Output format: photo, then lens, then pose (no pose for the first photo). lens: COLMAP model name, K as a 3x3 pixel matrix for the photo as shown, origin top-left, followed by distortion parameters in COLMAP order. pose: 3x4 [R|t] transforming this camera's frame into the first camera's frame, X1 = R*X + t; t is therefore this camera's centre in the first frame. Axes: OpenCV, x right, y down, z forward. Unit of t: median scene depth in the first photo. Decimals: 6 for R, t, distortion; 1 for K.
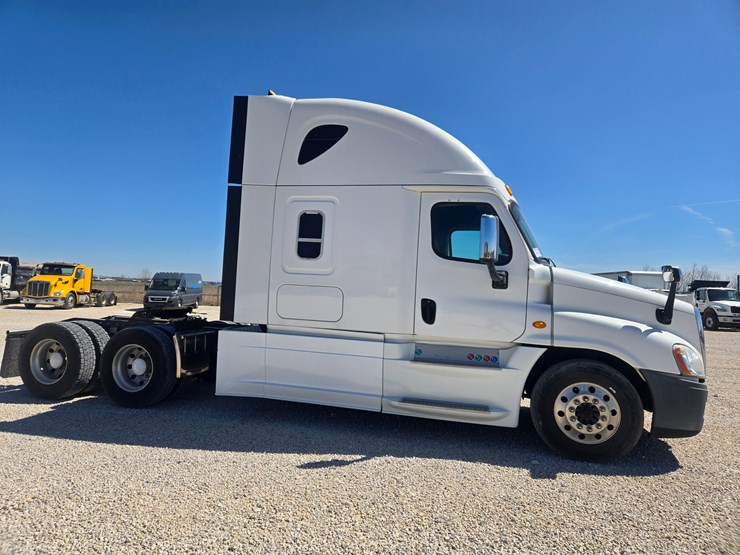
lens RADIAL K [[495.0, 0, 365.1], [0, 495.0, 275.5], [0, 0, 1]] dist [0.079163, -0.063993]
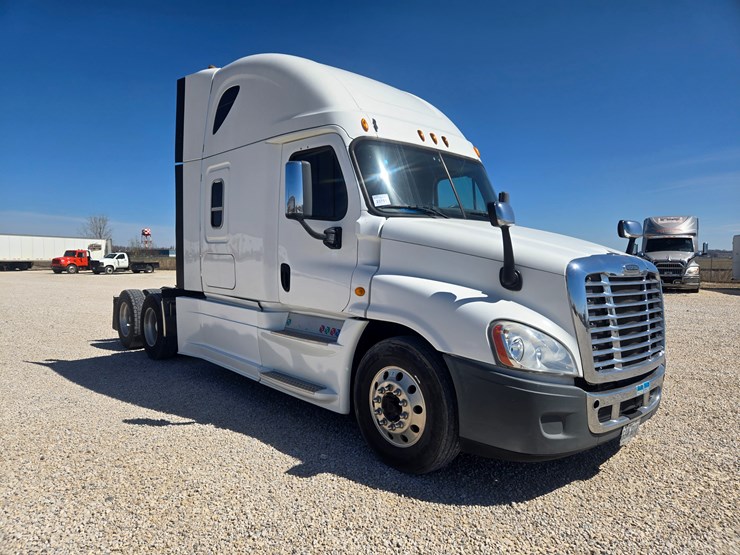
lens RADIAL K [[494.5, 0, 367.1], [0, 494.5, 281.0], [0, 0, 1]] dist [0.079419, -0.059003]
pose [[0.833755, -0.009519, -0.552052, 0.765214], [0.046126, 0.997557, 0.052462, 0.039199], [0.550204, -0.069205, 0.832157, 0.335909]]
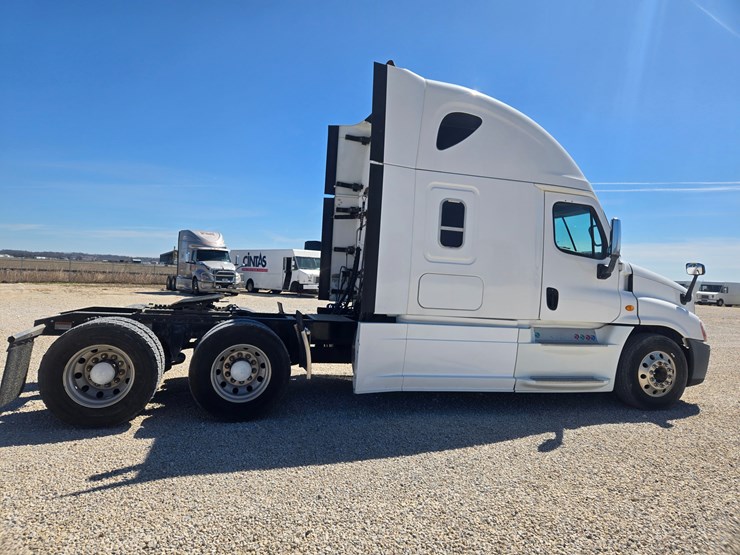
lens RADIAL K [[495.4, 0, 364.9], [0, 495.4, 272.2], [0, 0, 1]] dist [0.079741, -0.060917]
pose [[0.858315, 0.004900, 0.513100, -0.835462], [-0.031170, 0.998606, 0.042604, -0.023555], [-0.512176, -0.052560, 0.857271, 0.252168]]
